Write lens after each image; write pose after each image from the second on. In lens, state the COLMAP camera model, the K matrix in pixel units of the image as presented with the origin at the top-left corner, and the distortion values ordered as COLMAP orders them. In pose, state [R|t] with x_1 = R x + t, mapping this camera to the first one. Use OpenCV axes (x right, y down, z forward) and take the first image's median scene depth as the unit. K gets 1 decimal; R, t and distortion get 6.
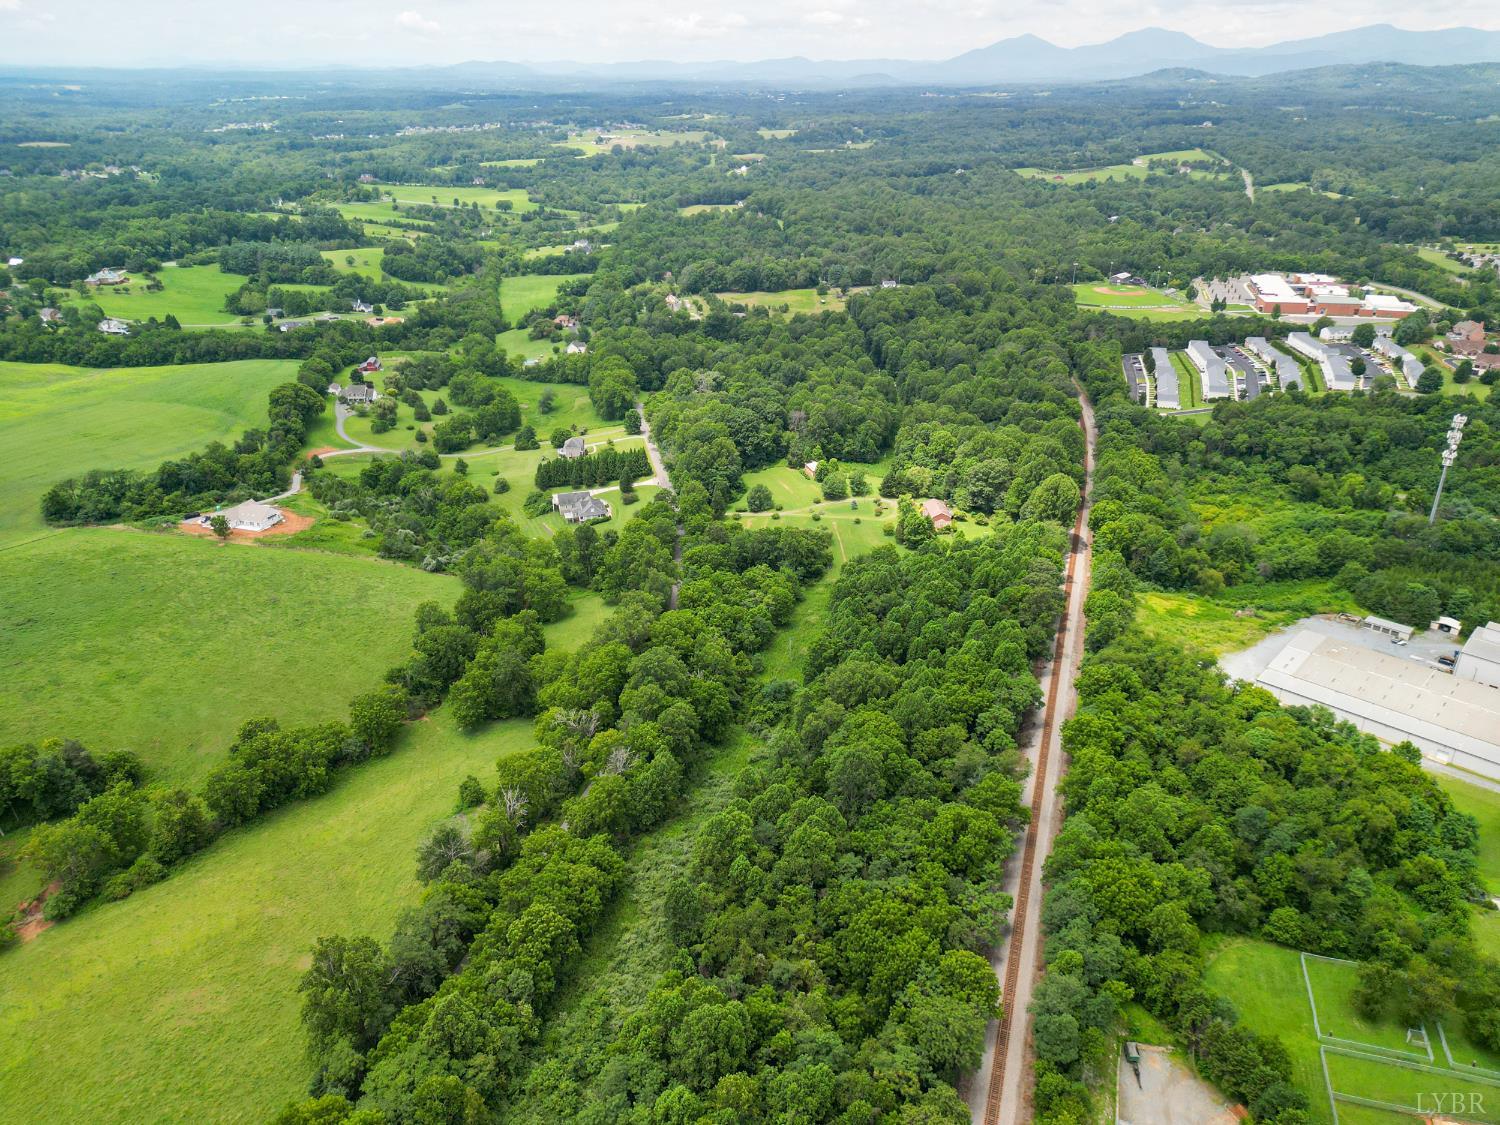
lens RADIAL K [[1044.7, 0, 750.0], [0, 1044.7, 562.5], [0, 0, 1]] dist [0.078115, -0.076304]
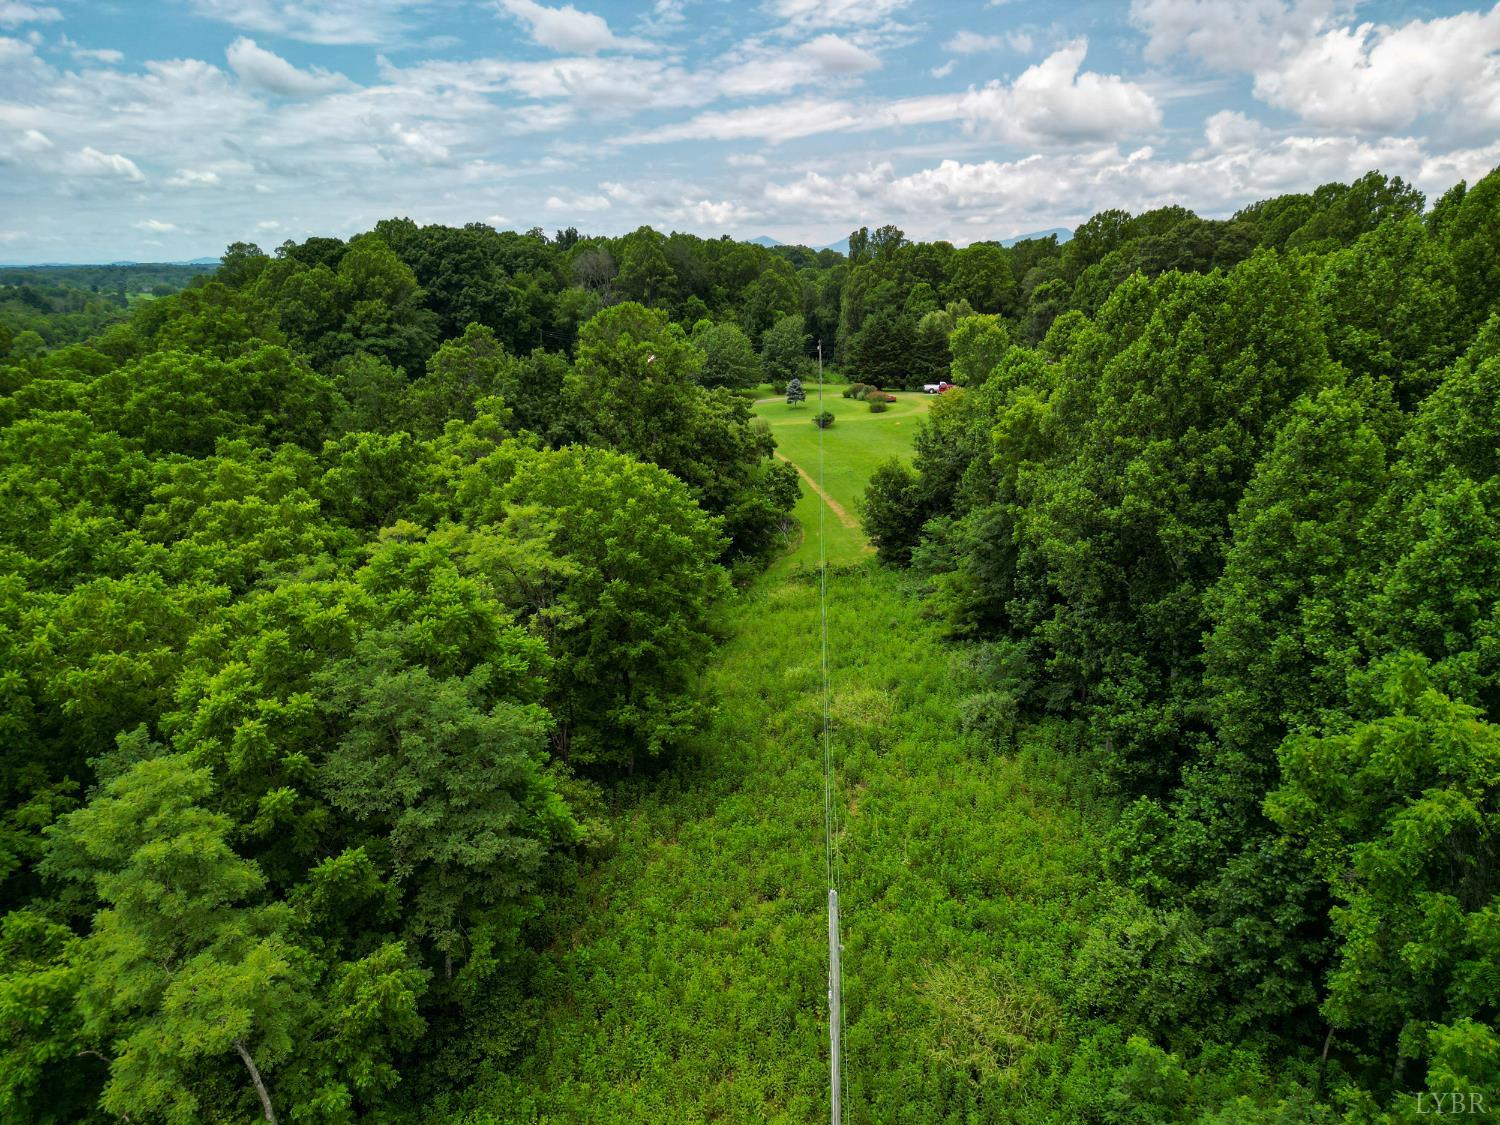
lens RADIAL K [[1044.7, 0, 750.0], [0, 1044.7, 562.5], [0, 0, 1]] dist [0.078115, -0.076304]
pose [[0.975877, -0.061410, 0.209506, 0.013850], [0.095453, 0.983060, -0.156465, 0.041219], [-0.196349, 0.172689, 0.965208, 0.639348]]
